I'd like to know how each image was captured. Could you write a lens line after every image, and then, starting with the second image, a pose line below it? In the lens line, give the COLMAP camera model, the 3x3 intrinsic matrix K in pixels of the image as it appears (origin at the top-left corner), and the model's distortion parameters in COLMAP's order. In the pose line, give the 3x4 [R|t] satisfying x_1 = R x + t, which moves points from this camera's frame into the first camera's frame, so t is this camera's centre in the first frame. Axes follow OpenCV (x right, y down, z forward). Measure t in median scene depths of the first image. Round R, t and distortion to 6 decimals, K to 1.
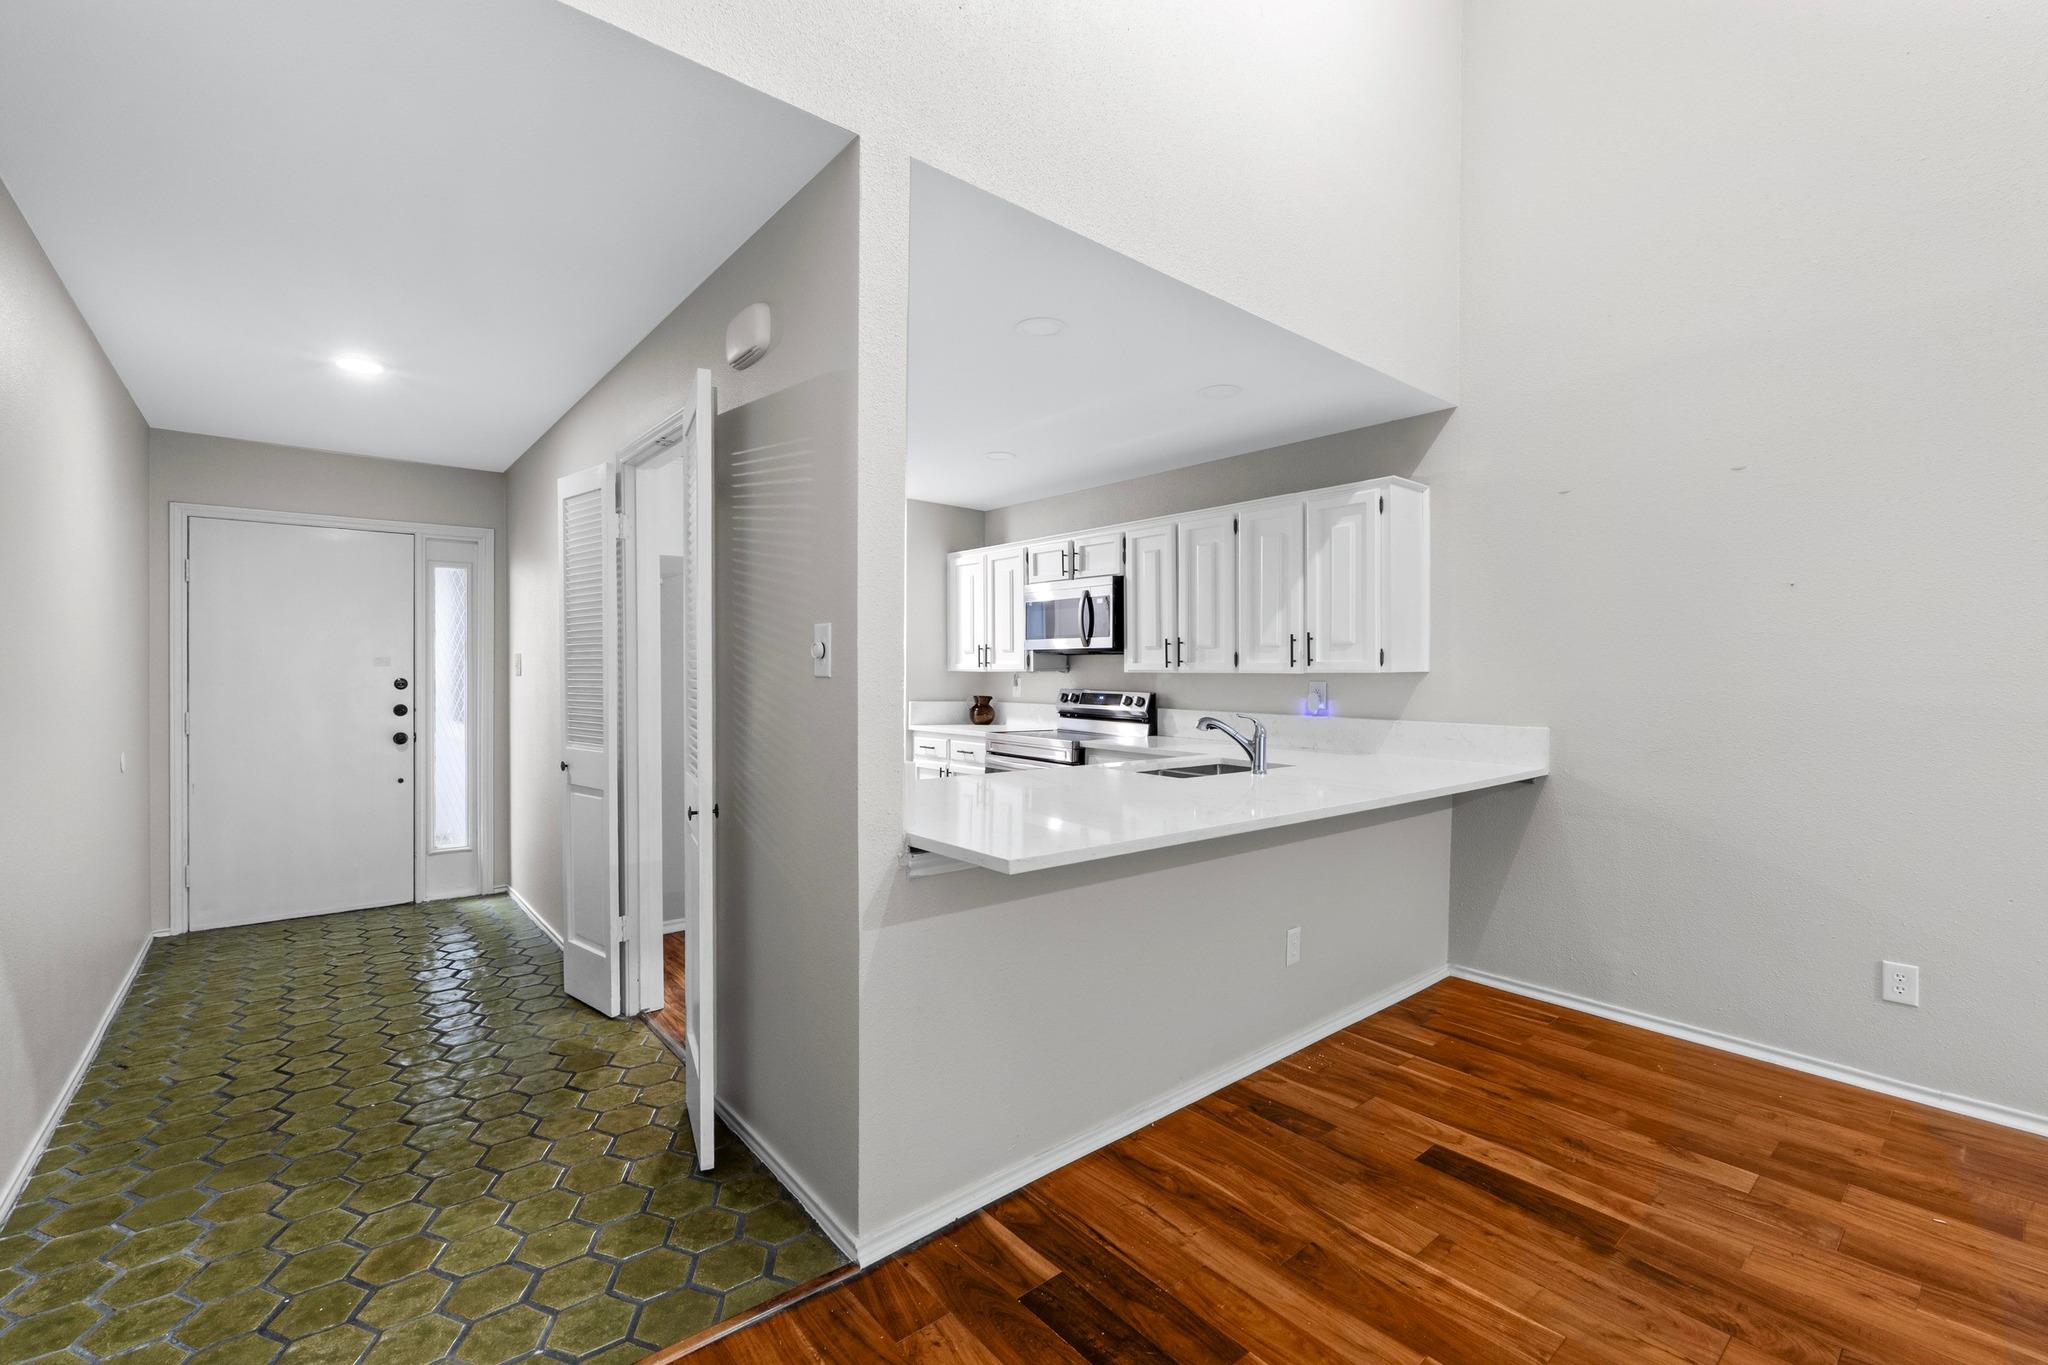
lens RADIAL K [[865.4, 0, 1016.7], [0, 865.4, 677.4], [0, 0, 1]] dist [-0.003489, -0.000364]
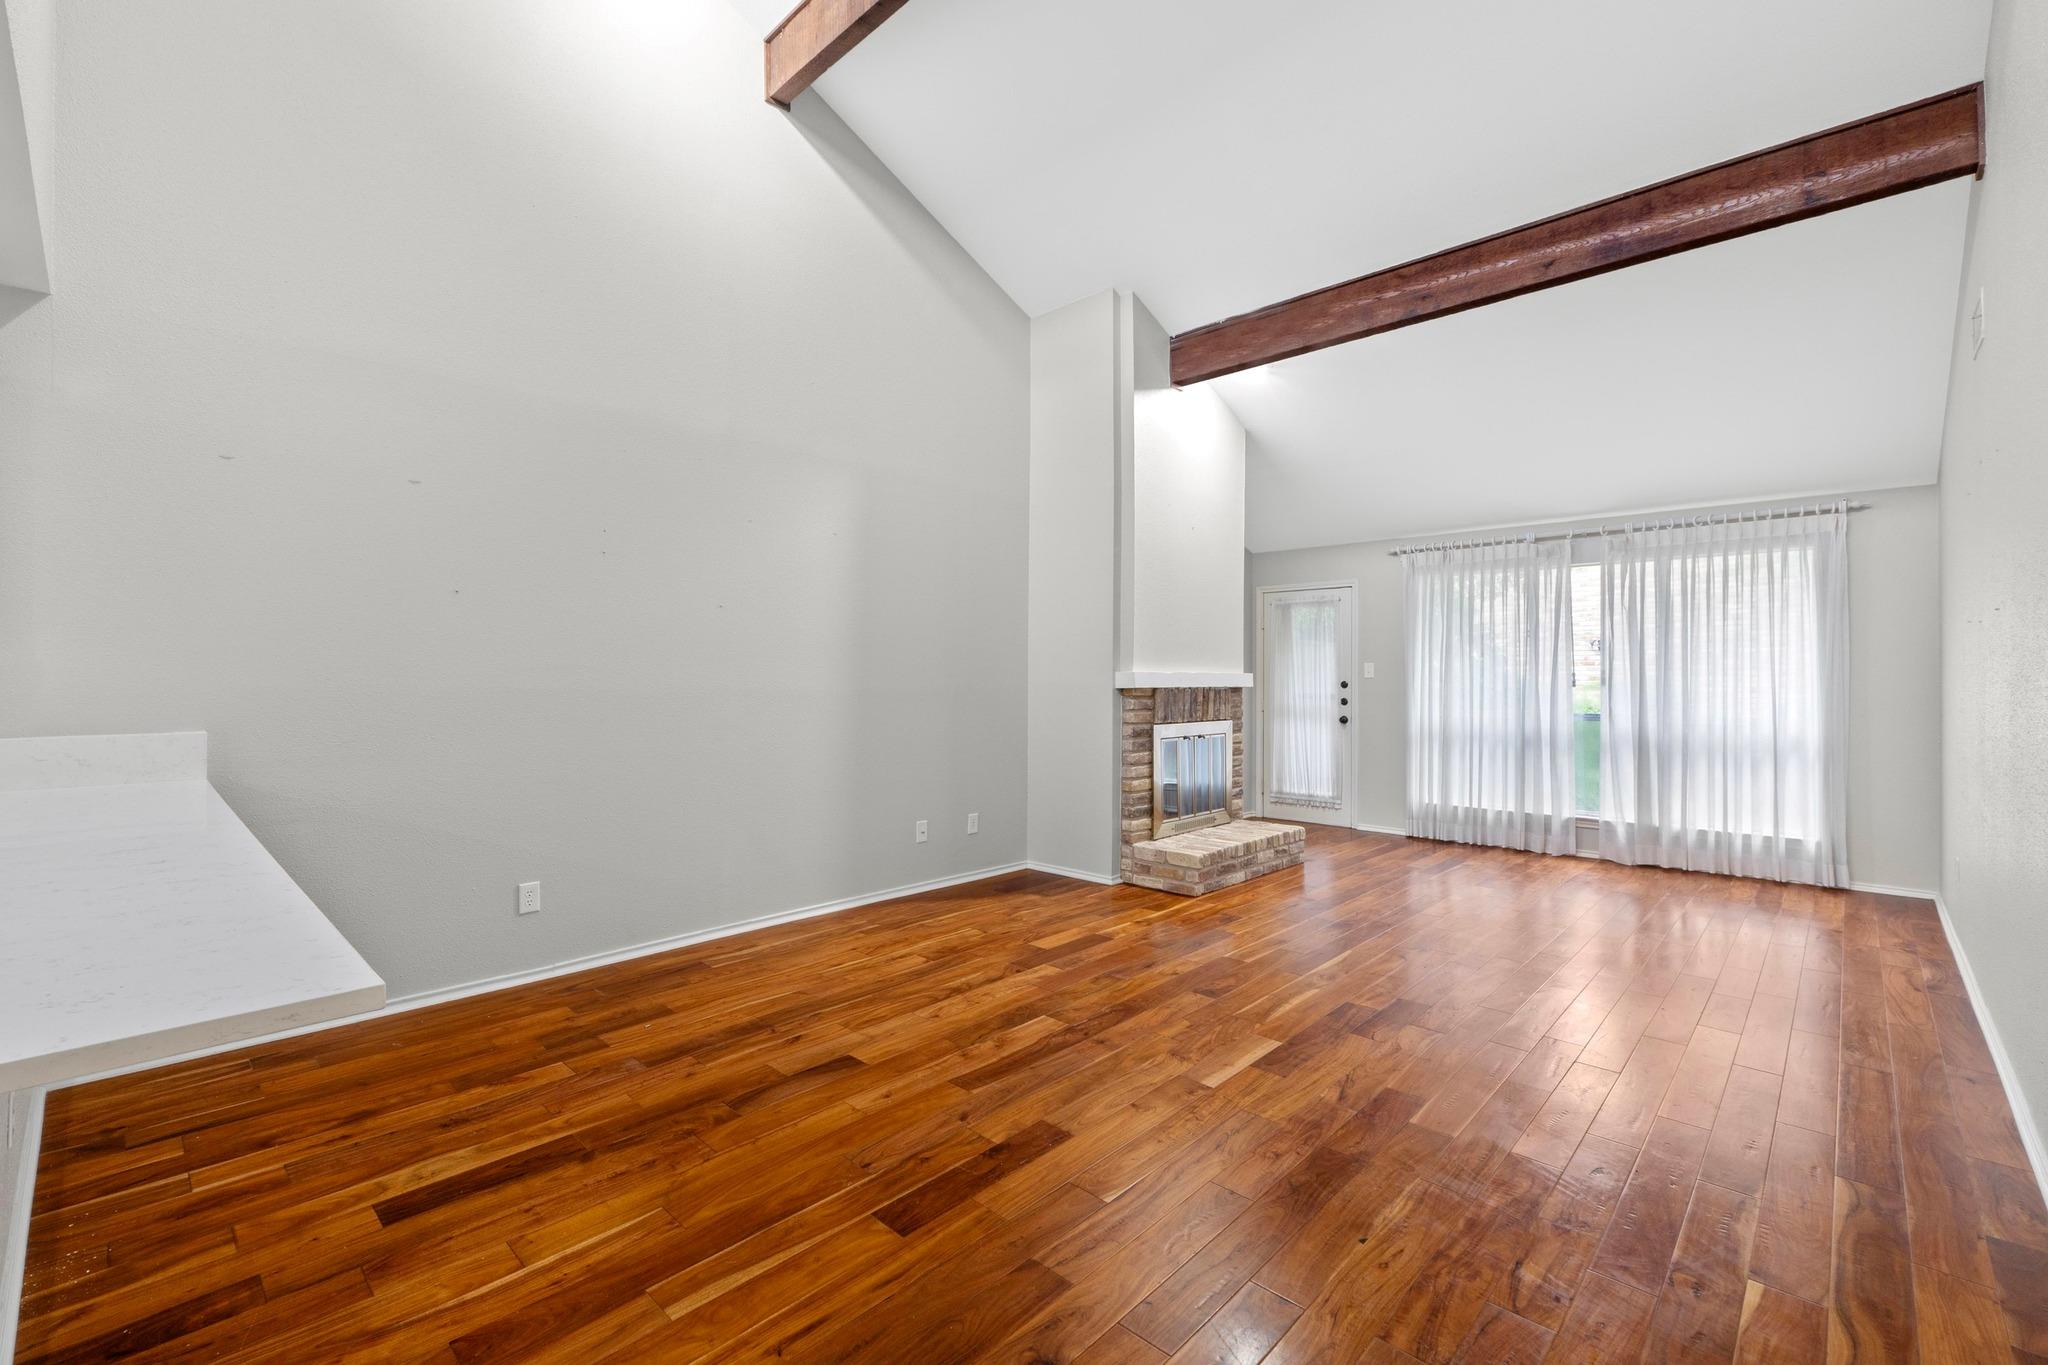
lens RADIAL K [[879.2, 0, 1022.3], [0, 879.2, 667.7], [0, 0, 1]] dist [-0.004619, -0.000482]
pose [[-0.116131, -0.002790, 0.993230, -0.263329], [0.003905, 0.999987, 0.003266, -0.001289], [-0.993226, 0.004258, -0.116119, 0.253220]]
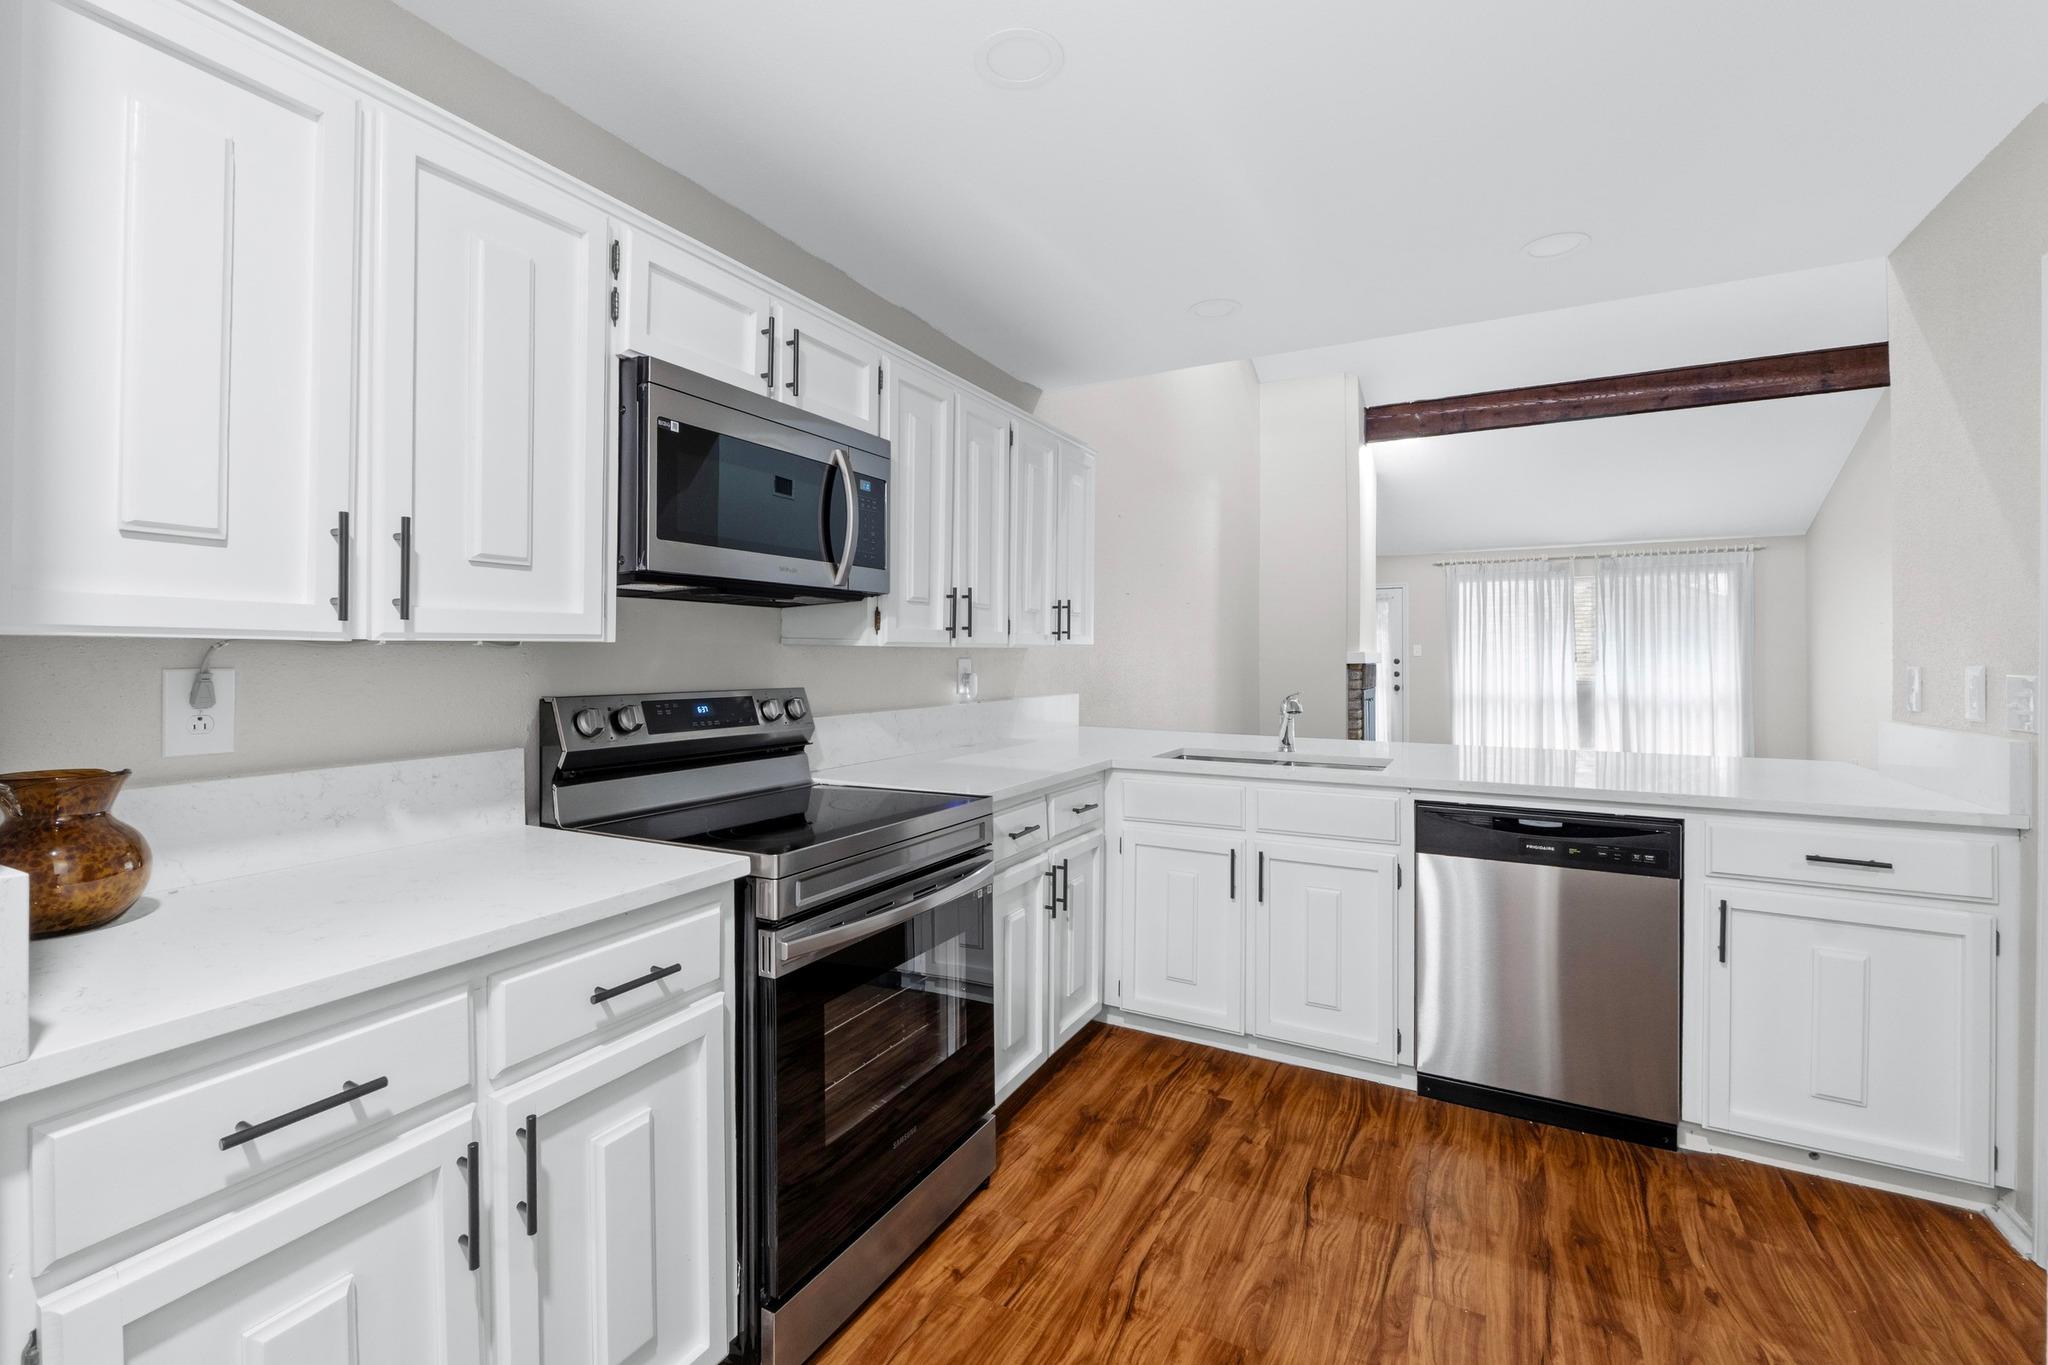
lens RADIAL K [[891.3, 0, 997.1], [0, 891.3, 645.6], [0, 0, 1]] dist [-0.003049, -0.000027]
pose [[-0.364177, -0.000879, 0.931329, -0.412026], [0.002322, 0.999996, 0.001852, -0.007988], [-0.931327, 0.002837, -0.364174, 1.272482]]
